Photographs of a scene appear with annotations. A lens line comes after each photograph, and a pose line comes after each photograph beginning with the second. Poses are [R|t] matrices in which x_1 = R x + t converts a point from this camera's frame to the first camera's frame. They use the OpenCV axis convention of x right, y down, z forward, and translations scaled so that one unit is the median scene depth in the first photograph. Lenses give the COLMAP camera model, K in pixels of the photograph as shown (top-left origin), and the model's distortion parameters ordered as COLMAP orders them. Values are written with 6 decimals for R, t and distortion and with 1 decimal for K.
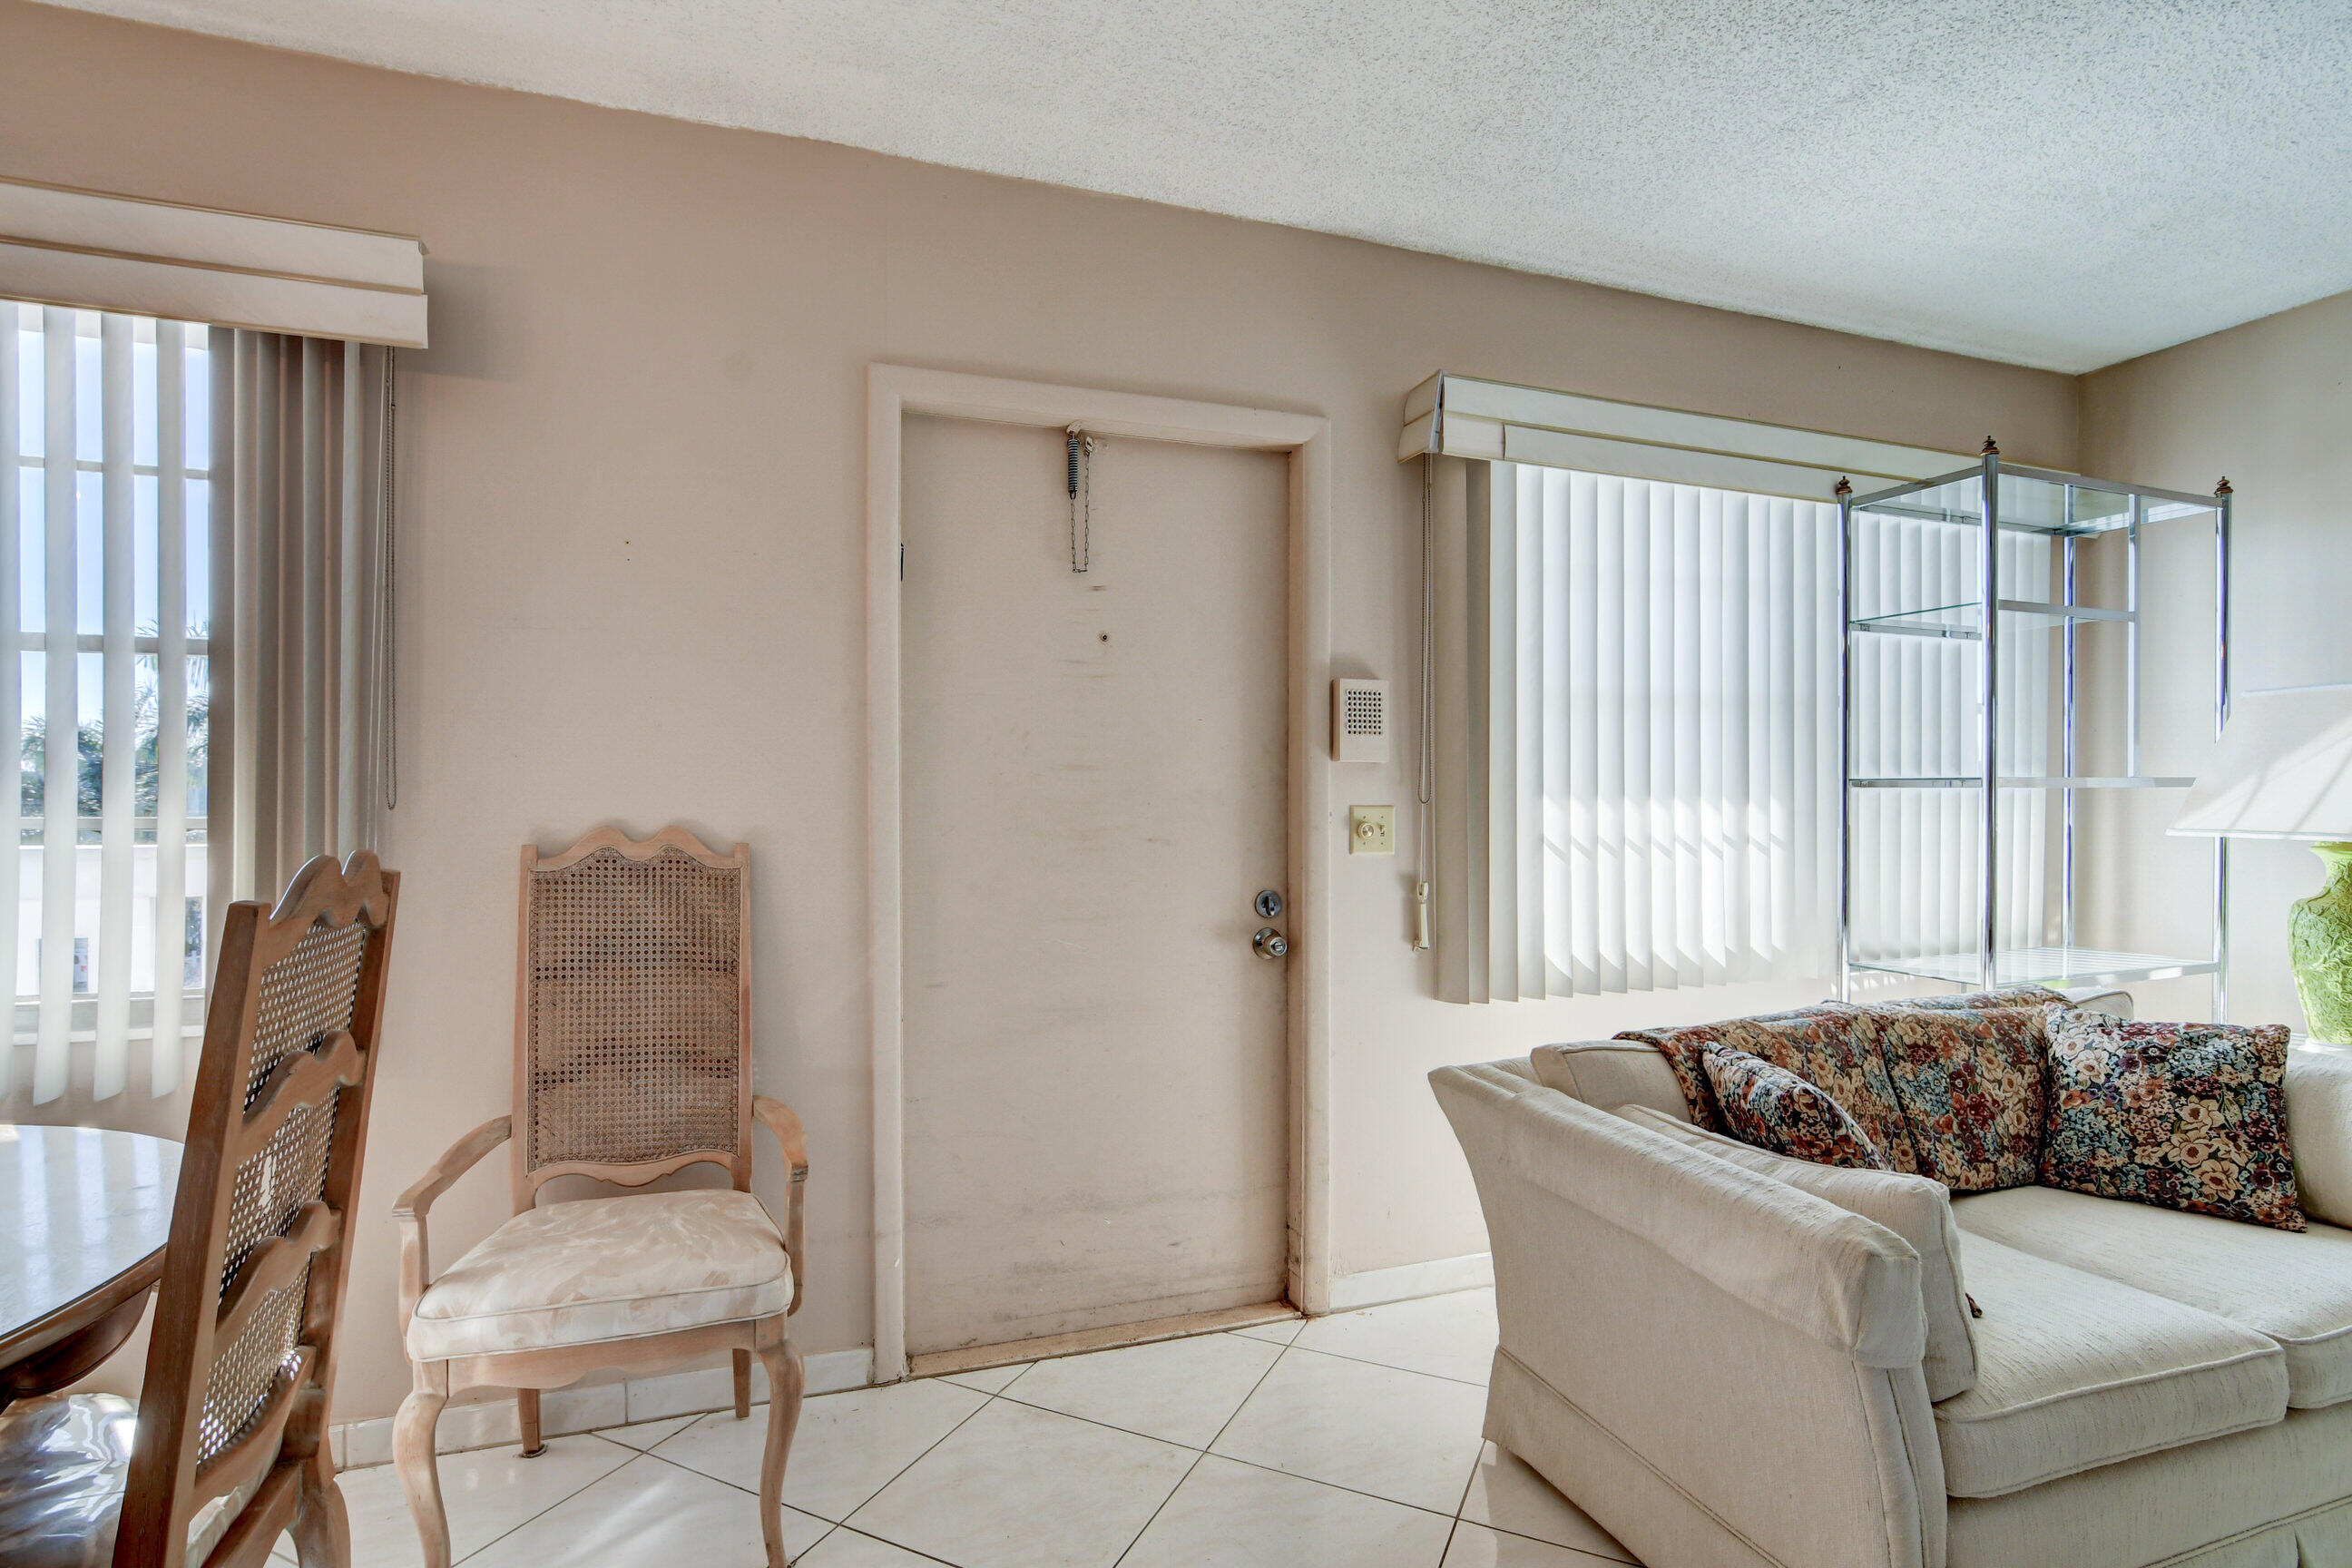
lens RADIAL K [[1152.0, 0, 1163.3], [0, 1152.0, 803.6], [0, 0, 1]] dist [-0.028869, 0.011015]
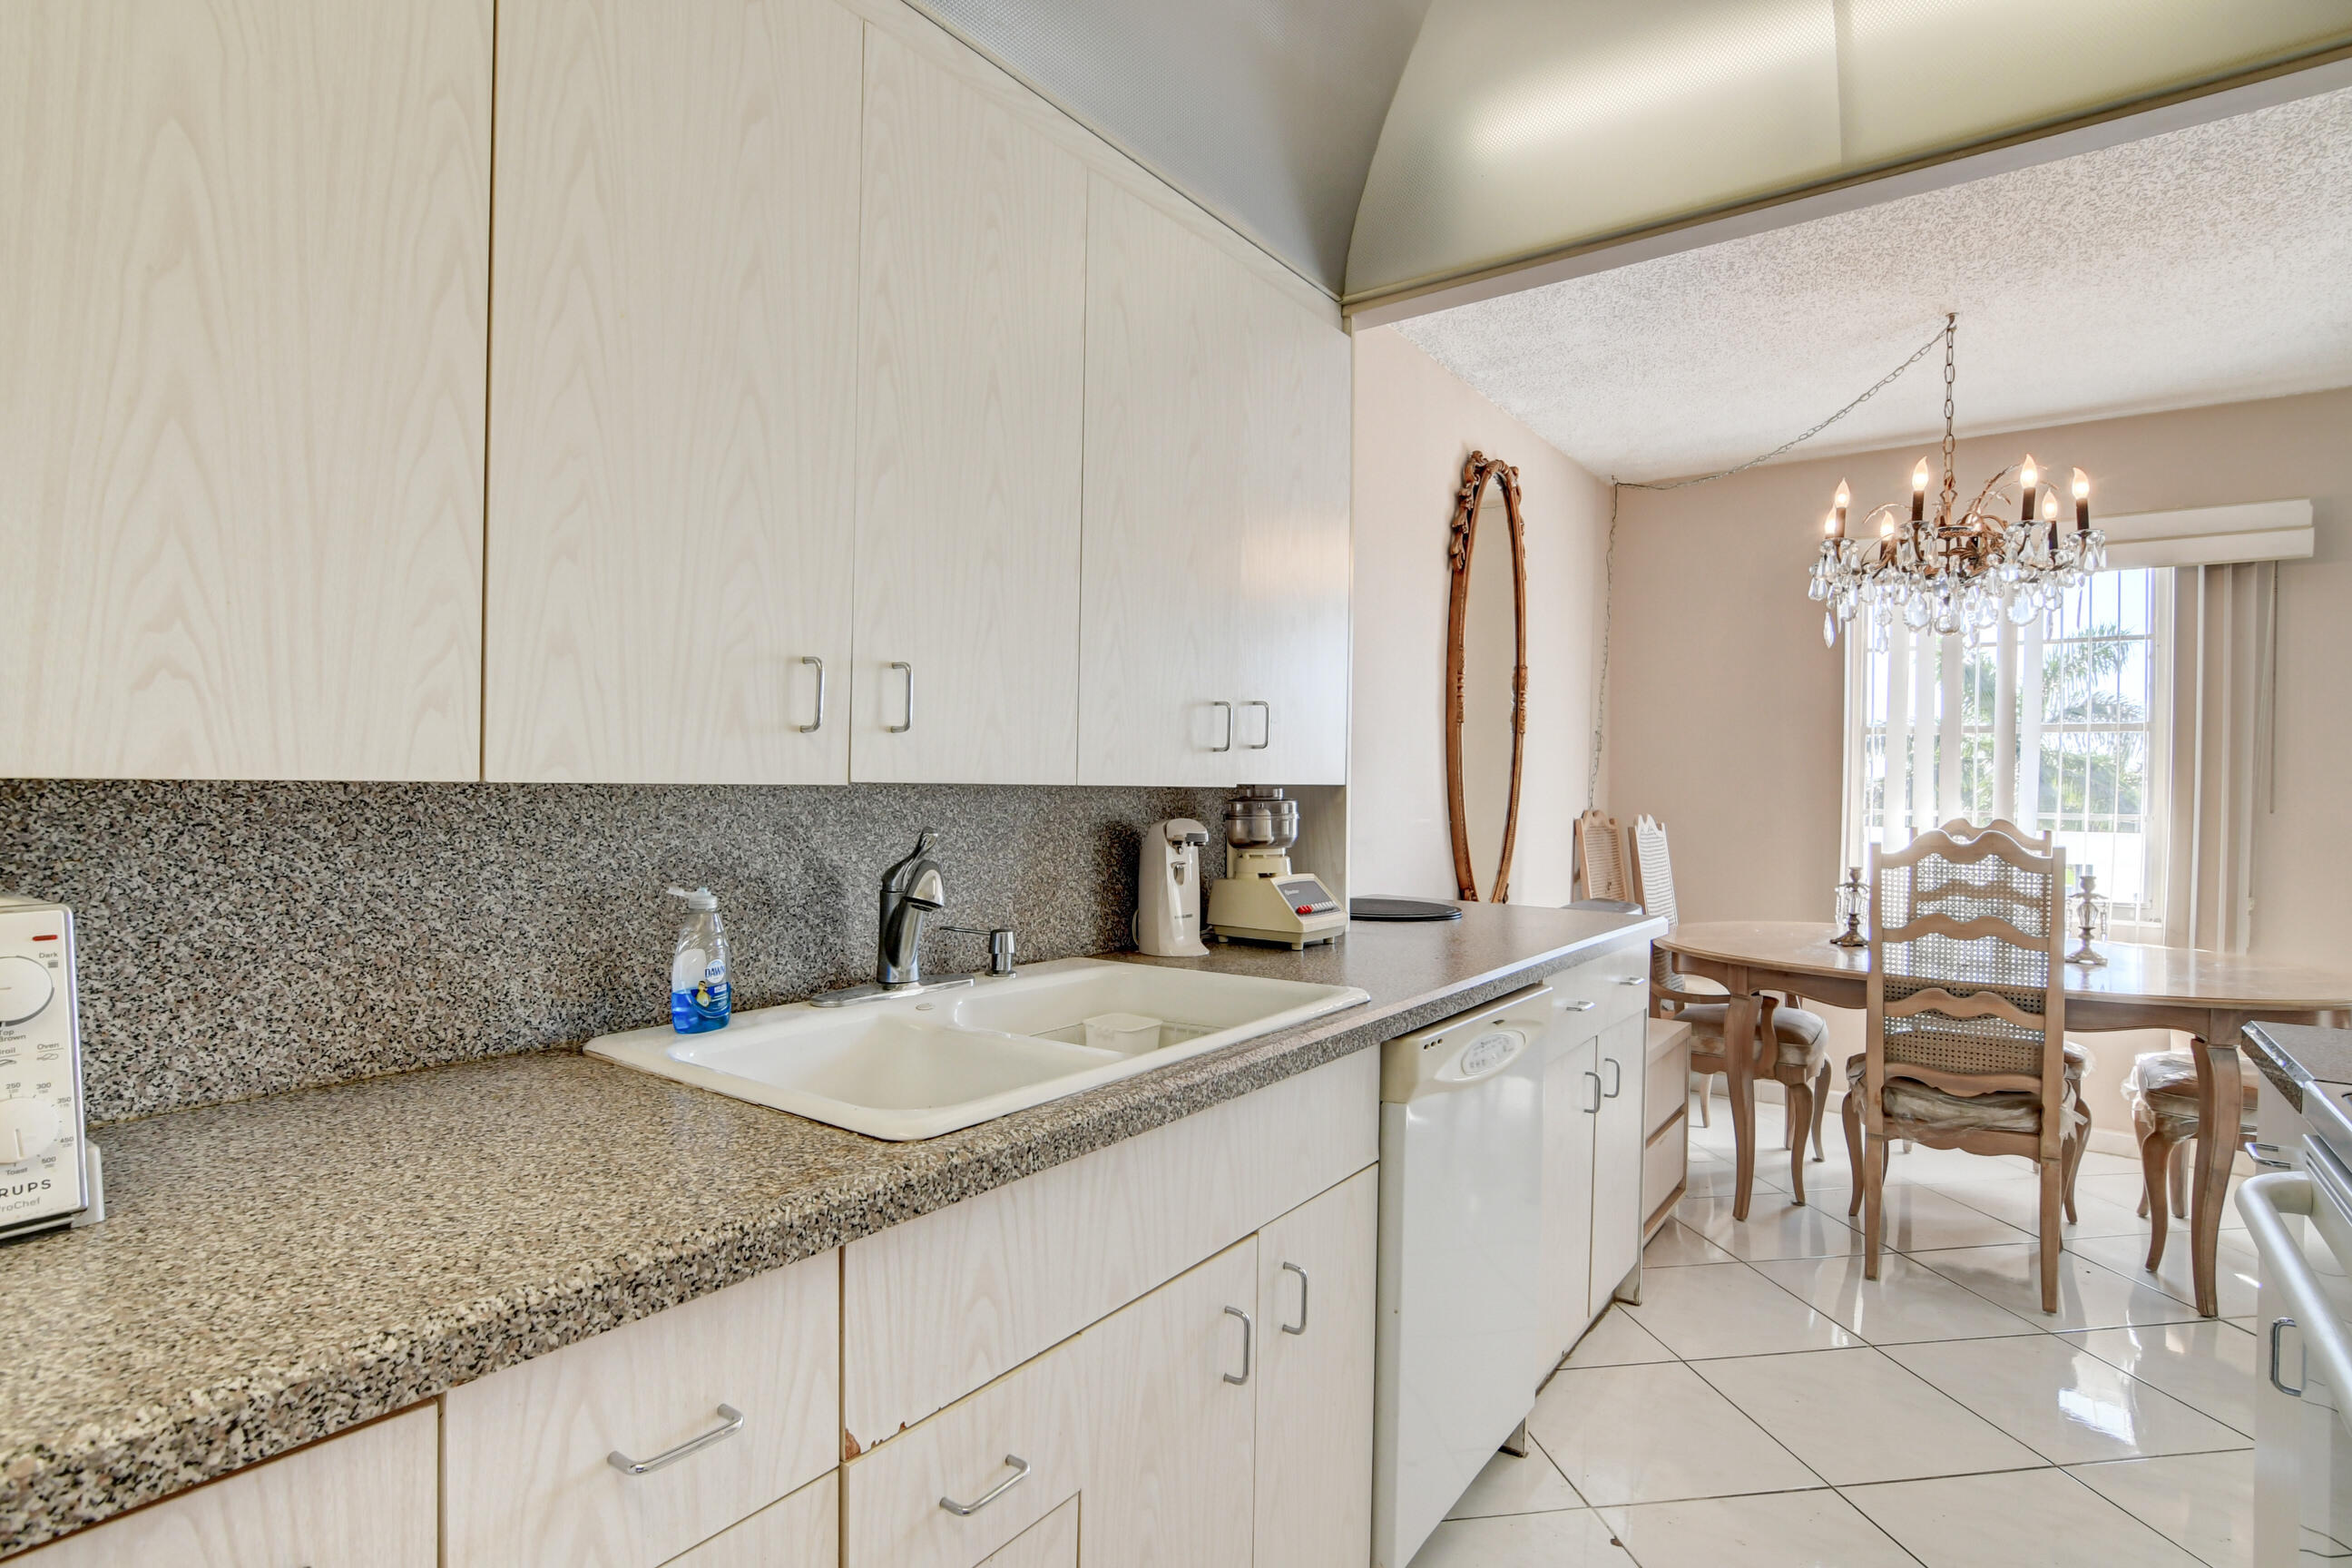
lens RADIAL K [[1152.0, 0, 1163.3], [0, 1152.0, 803.6], [0, 0, 1]] dist [-0.028869, 0.011015]
pose [[0.558718, 0.014751, -0.829227, -0.136540], [-0.013694, 0.999870, 0.008560, -0.001351], [0.829245, 0.006573, 0.558847, -1.161390]]
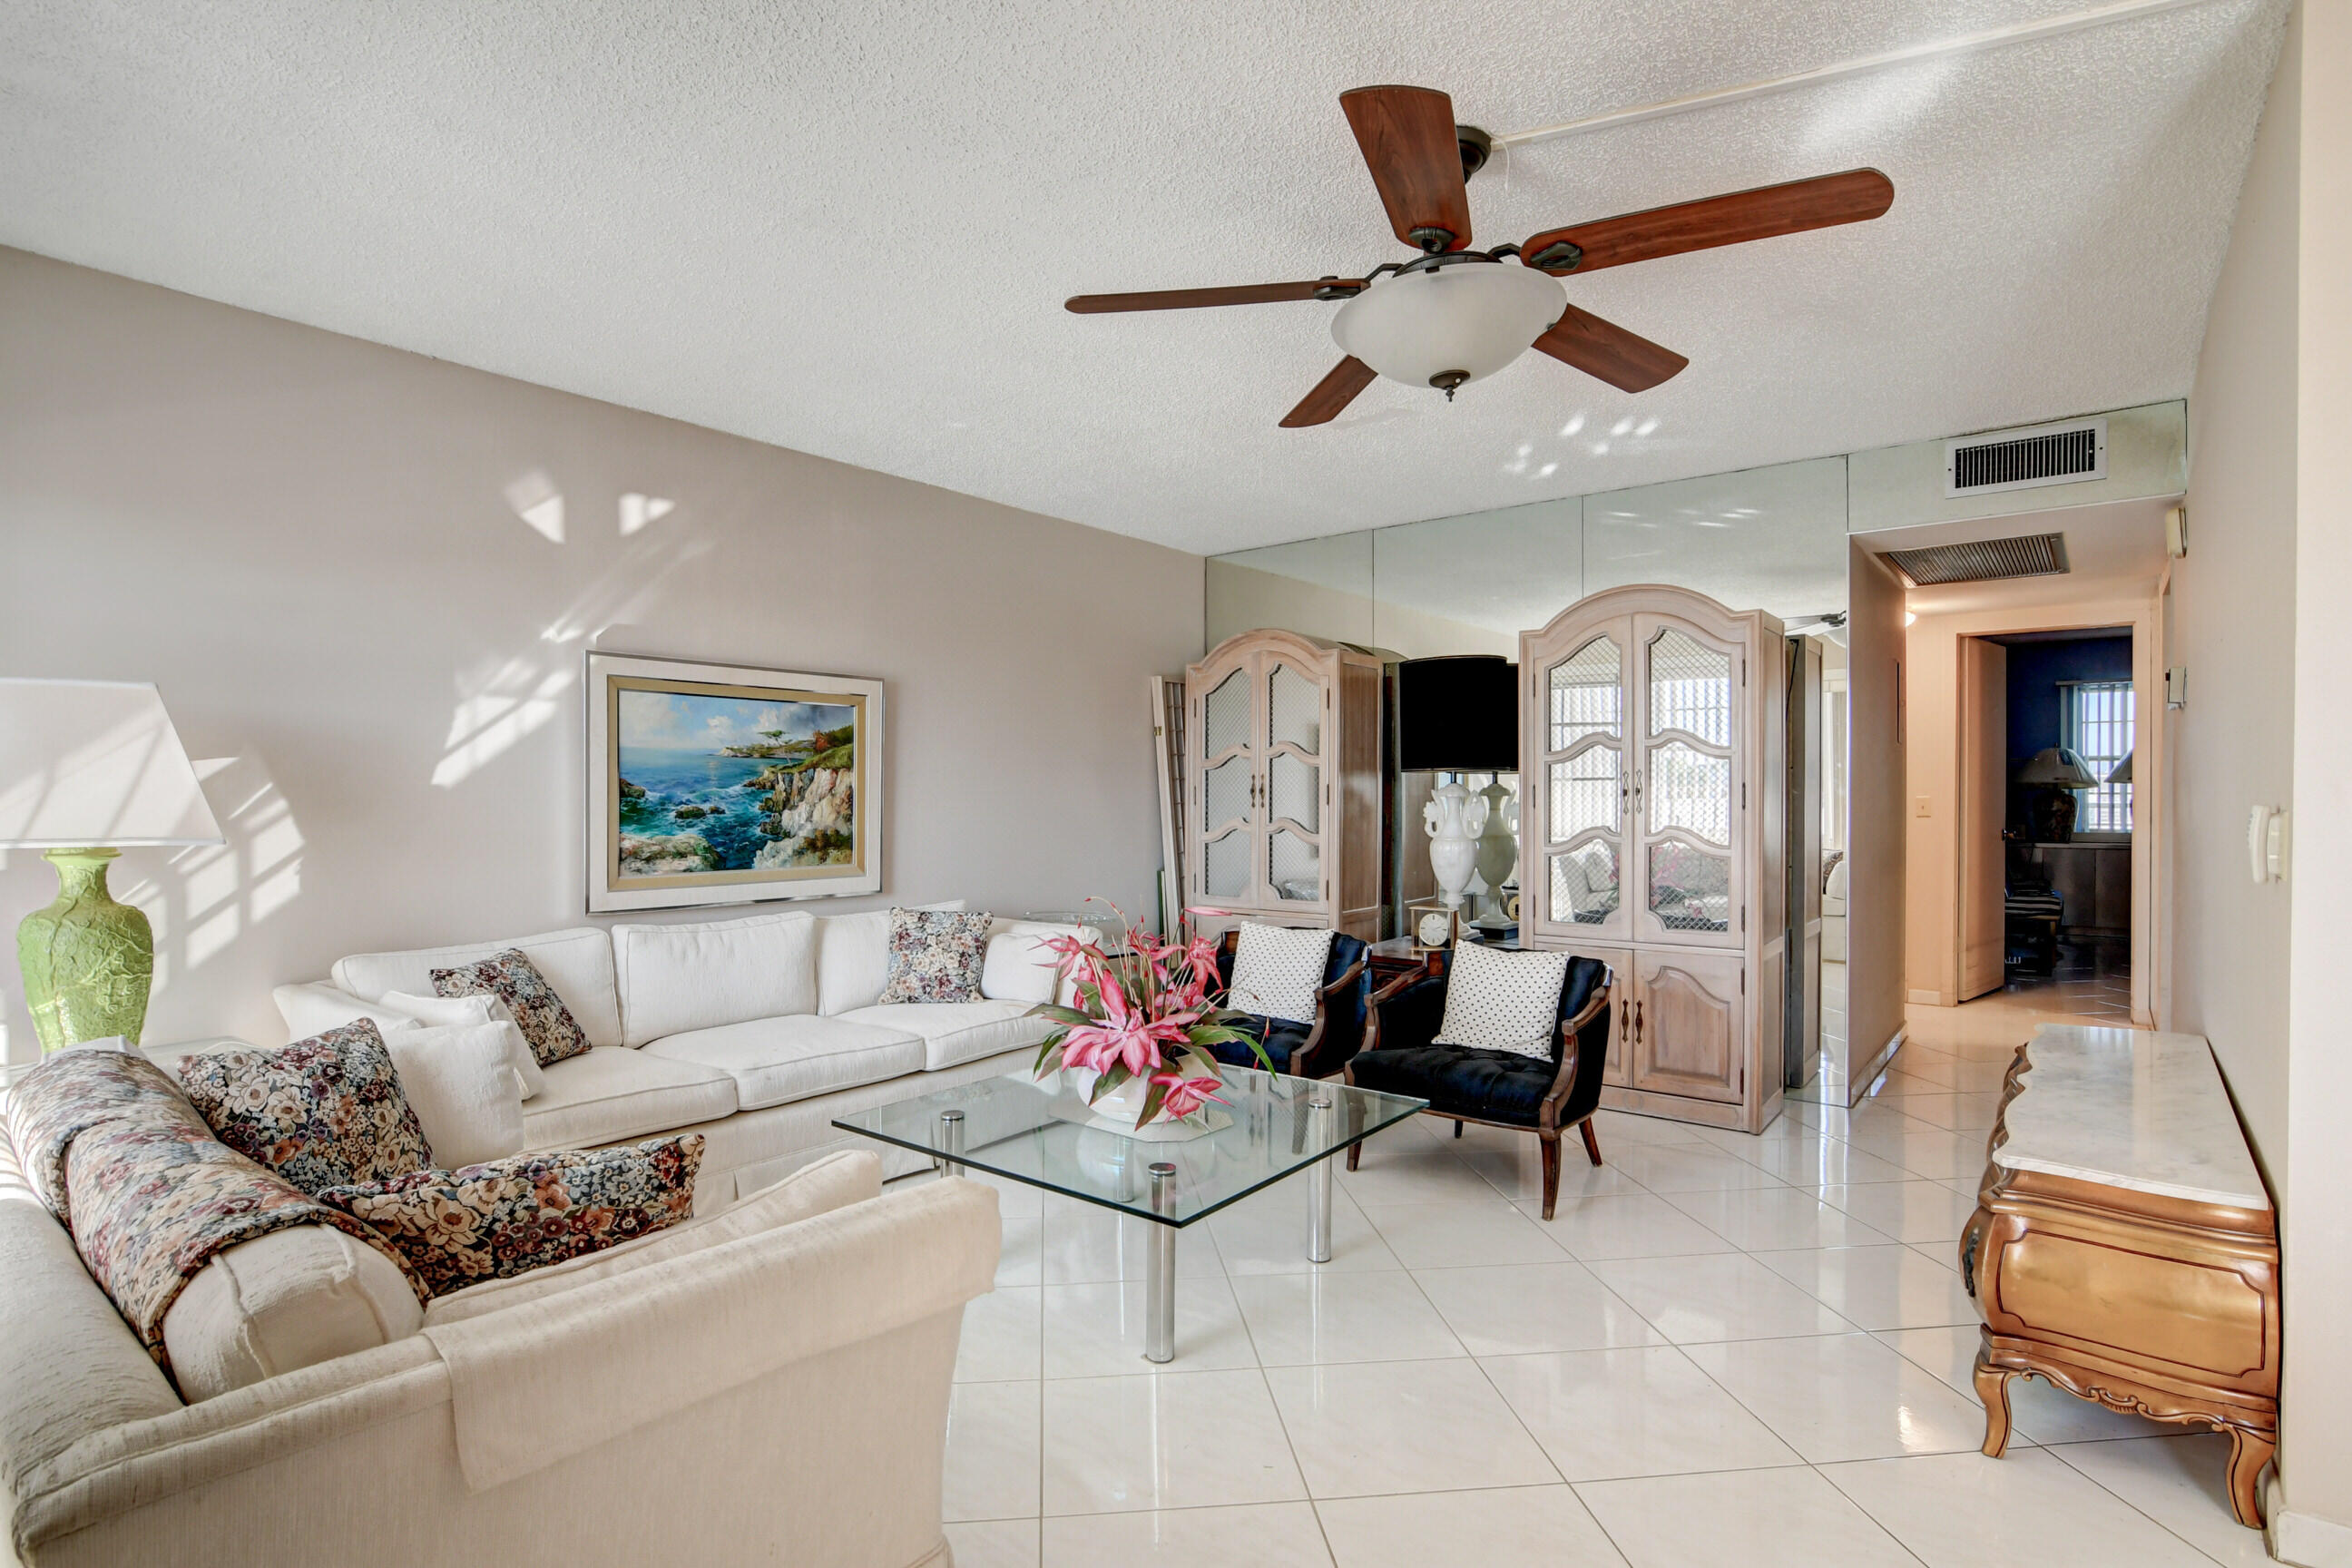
lens RADIAL K [[1180.9, 0, 1176.3], [0, 1180.9, 796.4], [0, 0, 1]] dist [-0.024695, 0.001782]
pose [[-0.532709, -0.003423, 0.846292, -0.262946], [0.006468, 0.999946, 0.008116, -0.010400], [-0.846274, 0.009797, -0.532658, 0.762471]]
